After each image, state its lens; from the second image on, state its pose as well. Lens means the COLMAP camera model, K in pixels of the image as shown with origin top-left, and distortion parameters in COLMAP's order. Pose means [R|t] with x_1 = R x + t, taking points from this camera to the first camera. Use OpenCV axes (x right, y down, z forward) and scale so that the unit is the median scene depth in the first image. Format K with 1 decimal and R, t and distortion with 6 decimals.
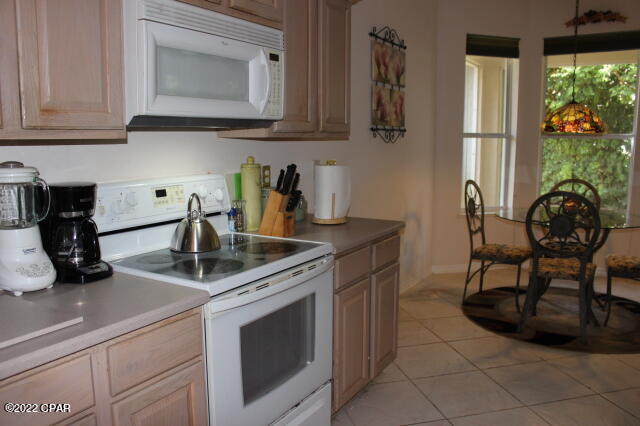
lens RADIAL K [[524.8, 0, 320.0], [0, 524.8, 213.0], [0, 0, 1]] dist [-0.155546, 0.123976]
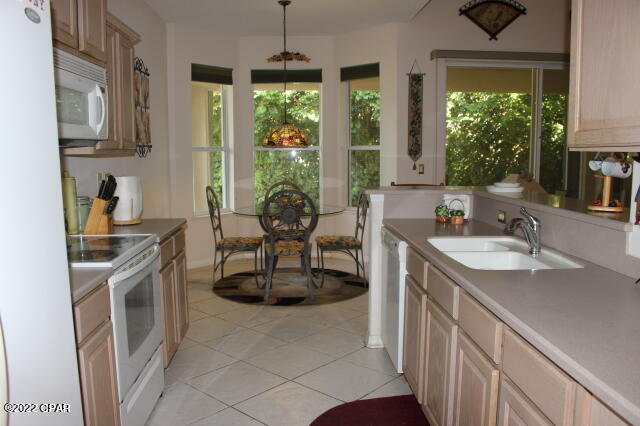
lens RADIAL K [[569.1, 0, 299.0], [0, 569.1, 214.7], [0, 0, 1]] dist [-0.177807, 0.162864]
pose [[0.834252, -0.066368, 0.547375, -0.277353], [0.083838, 0.996455, -0.006960, 0.031002], [-0.544973, 0.051697, 0.836858, -0.229844]]
